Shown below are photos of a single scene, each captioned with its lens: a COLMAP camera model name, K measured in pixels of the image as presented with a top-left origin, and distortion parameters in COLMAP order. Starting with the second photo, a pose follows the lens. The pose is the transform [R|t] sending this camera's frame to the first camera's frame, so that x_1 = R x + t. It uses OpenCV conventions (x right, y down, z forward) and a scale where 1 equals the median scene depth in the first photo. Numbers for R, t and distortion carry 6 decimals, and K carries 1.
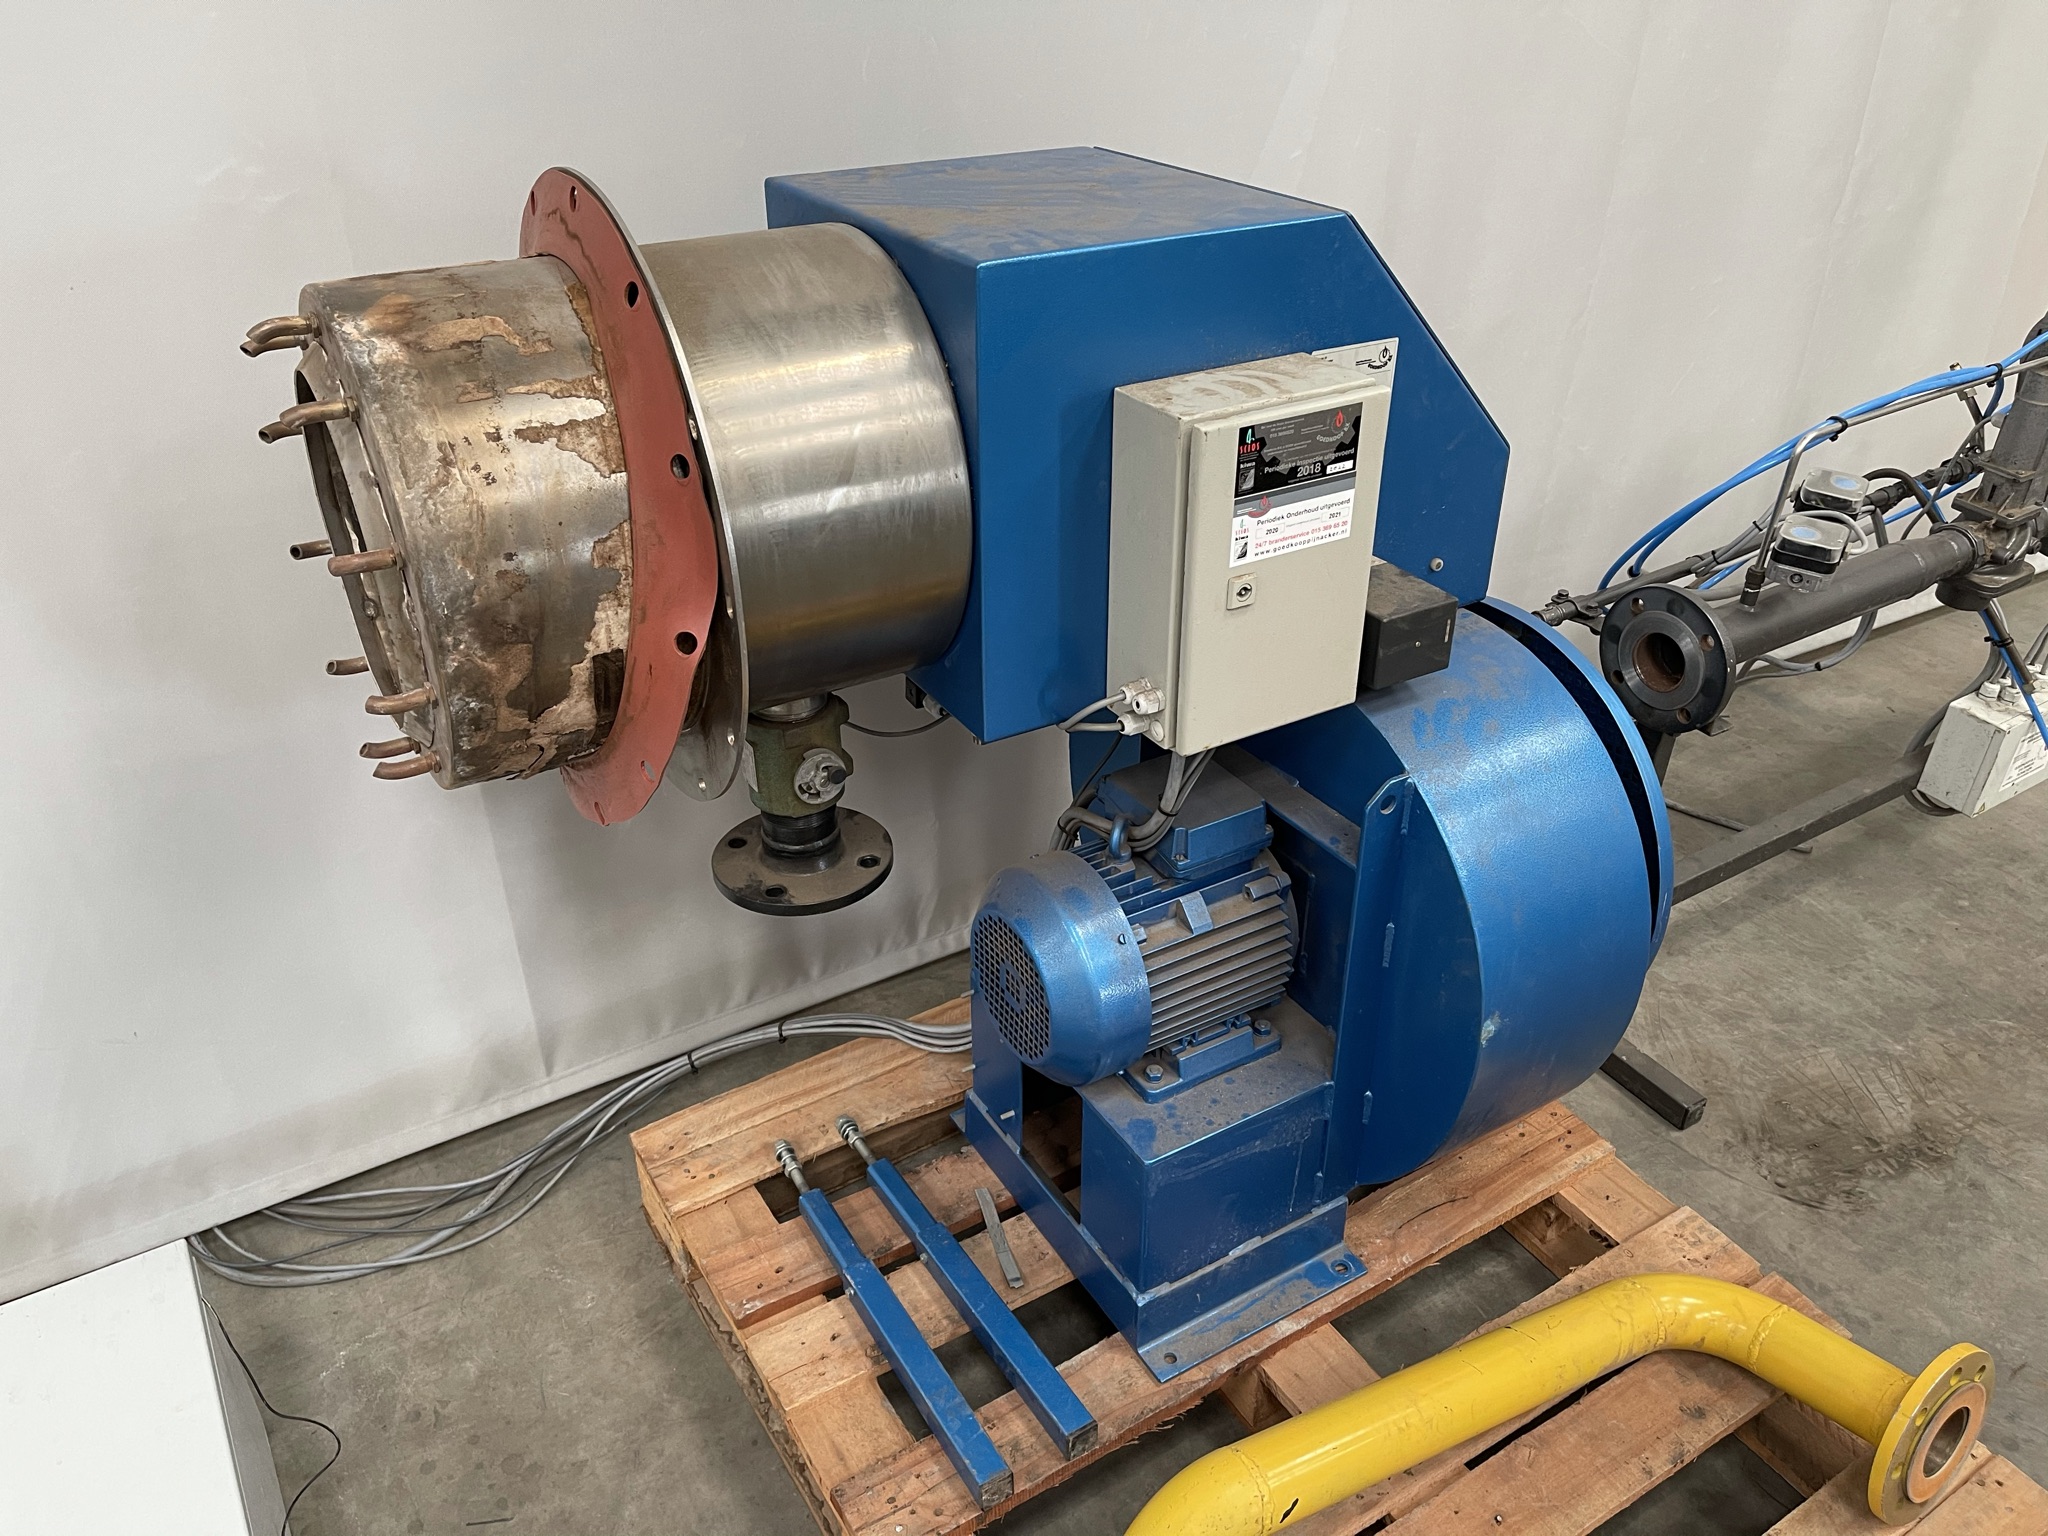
lens RADIAL K [[1557.5, 0, 1035.1], [0, 1557.5, 778.0], [0, 0, 1]] dist [0.062388, -0.078307]
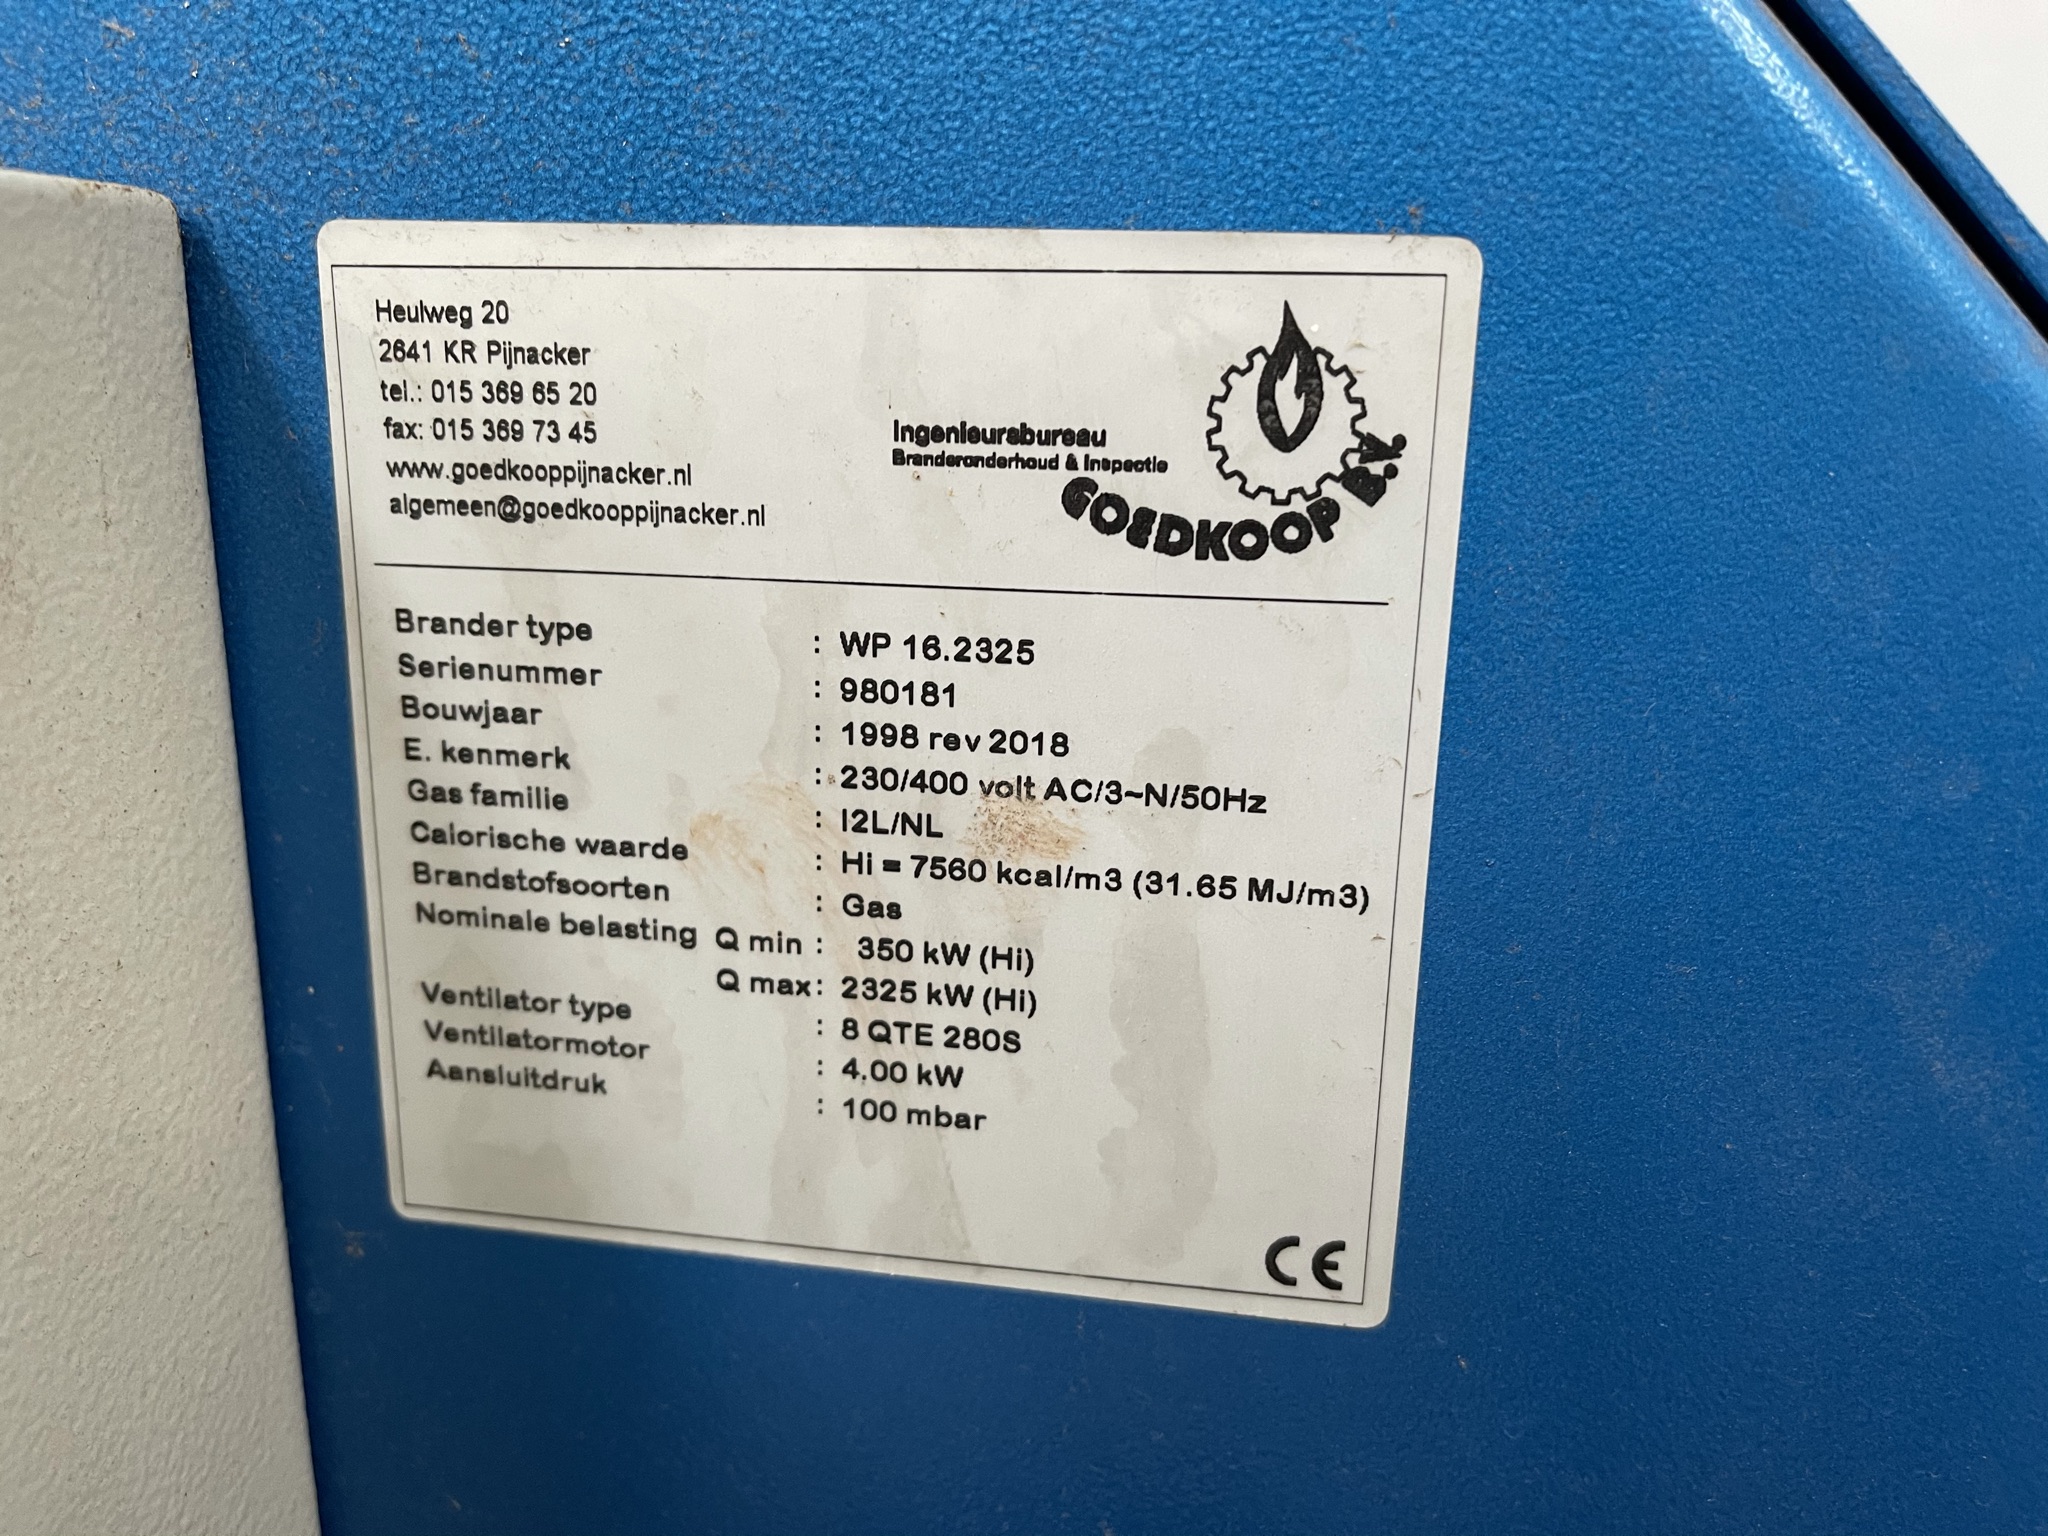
lens RADIAL K [[1557.5, 0, 1024.7], [0, 1557.5, 770.3], [0, 0, 1]] dist [0.062388, -0.078307]
pose [[0.766223, 0.170025, -0.619672, 0.230503], [-0.343936, 0.923106, -0.171996, -0.195627], [0.542780, 0.344915, 0.765783, 0.790503]]
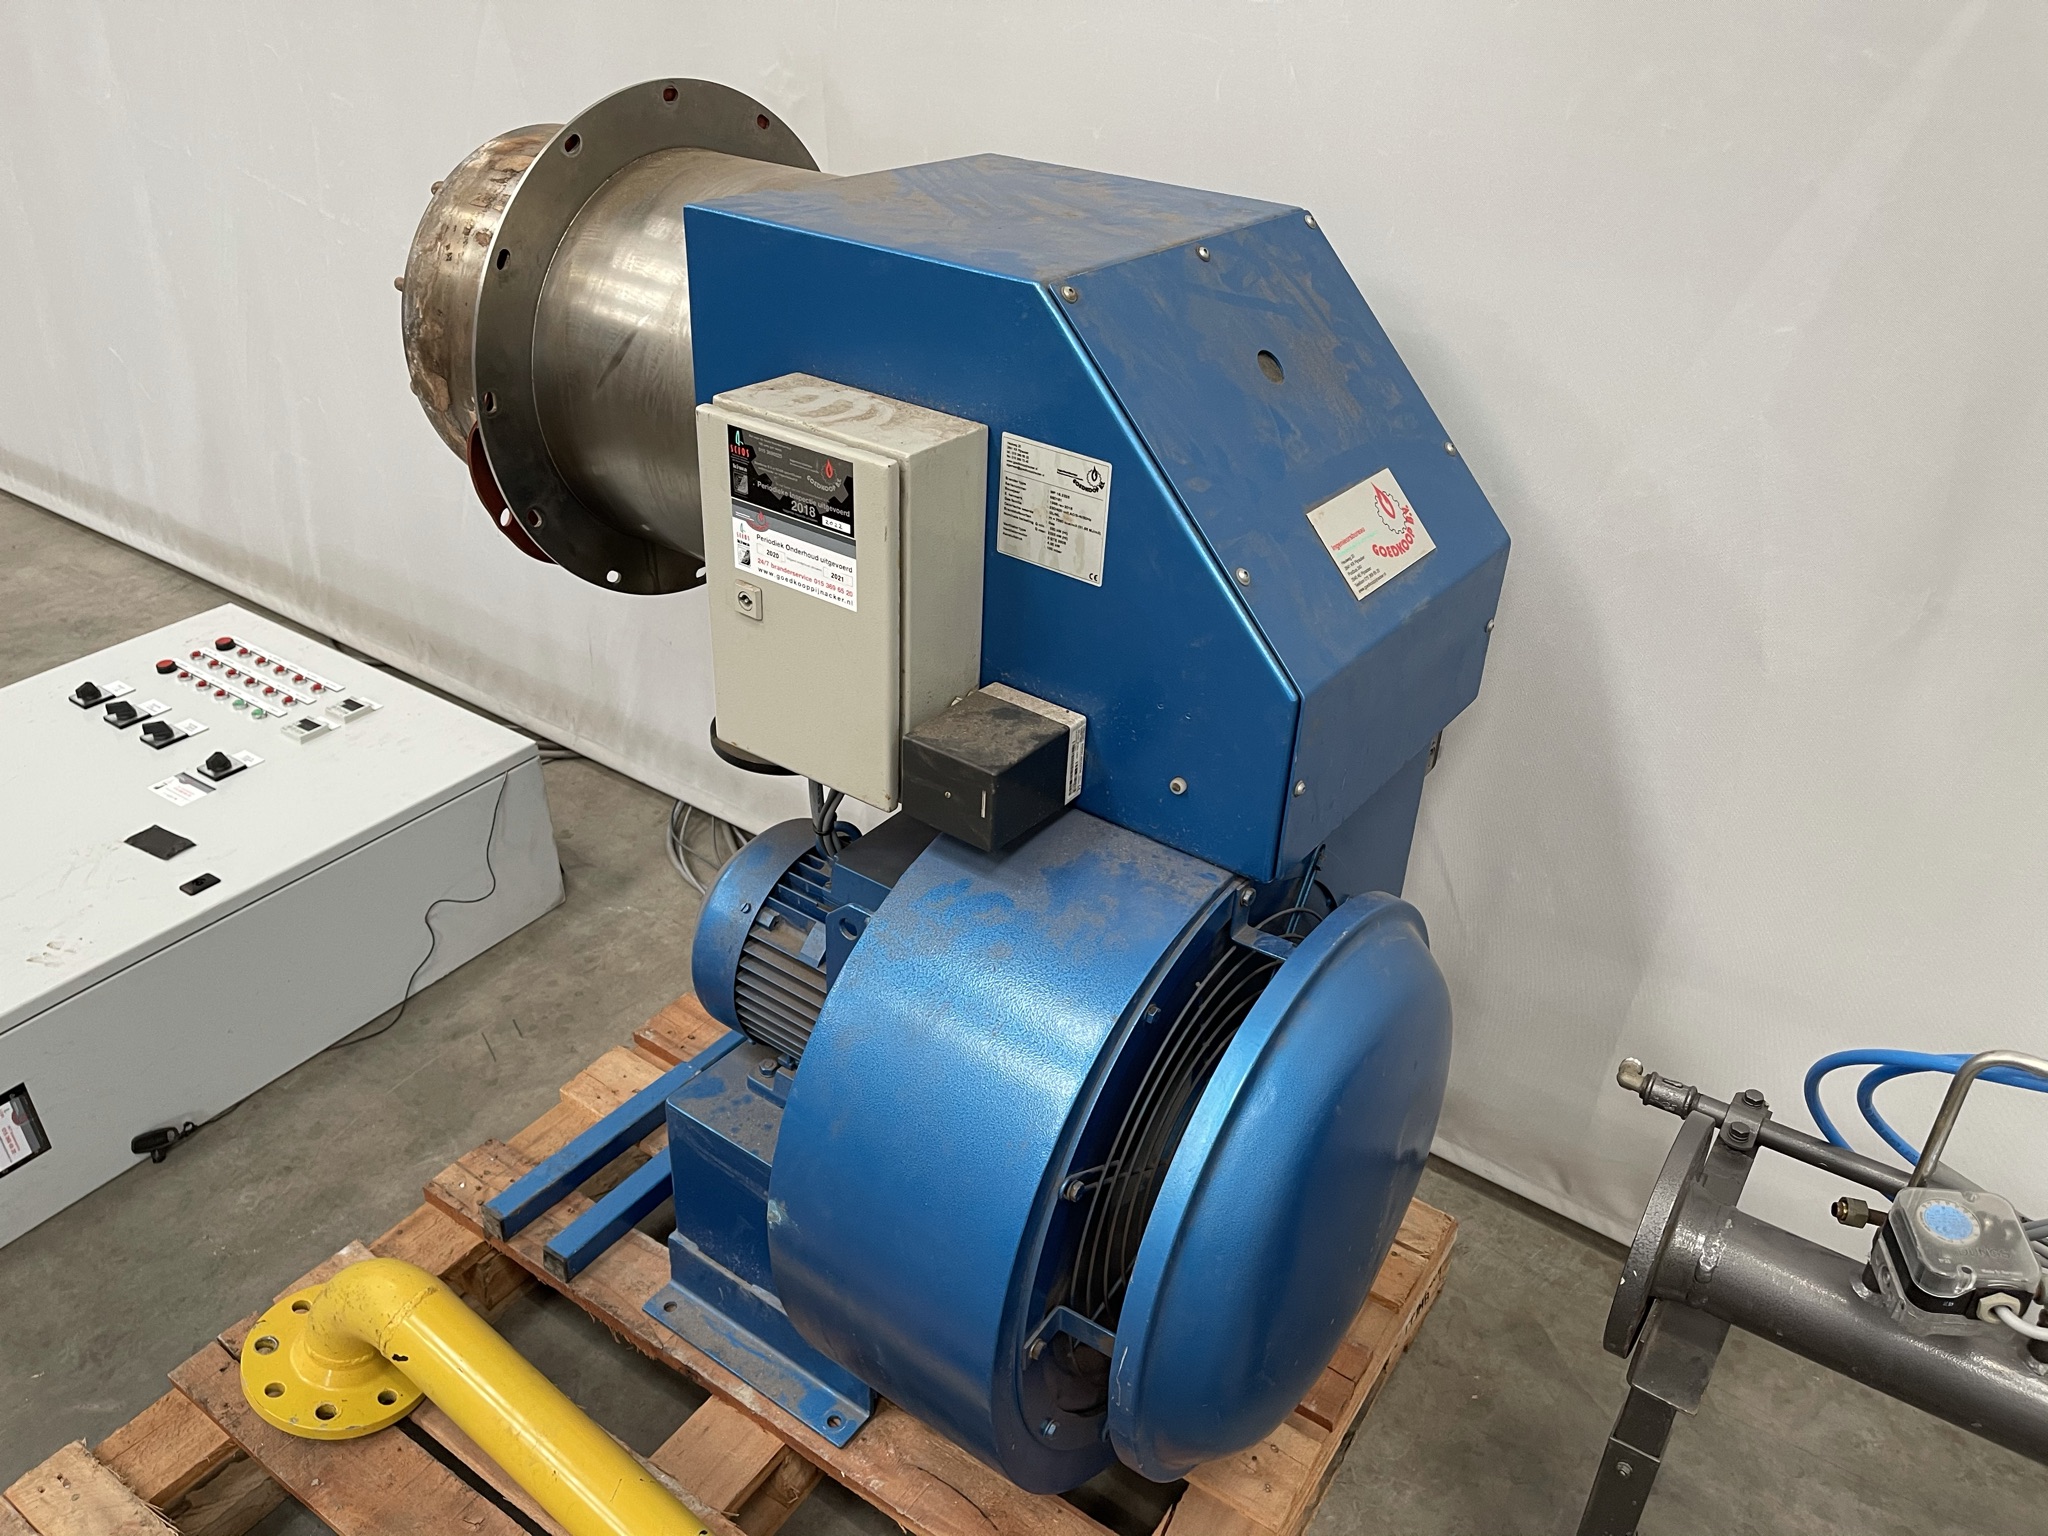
lens RADIAL K [[1557.5, 0, 1029.2], [0, 1557.5, 781.2], [0, 0, 1]] dist [0.062388, -0.078307]
pose [[0.394448, 0.485291, -0.780323, 0.781035], [-0.509868, 0.822051, 0.253507, -0.279364], [0.764490, 0.297867, 0.571691, 0.474653]]
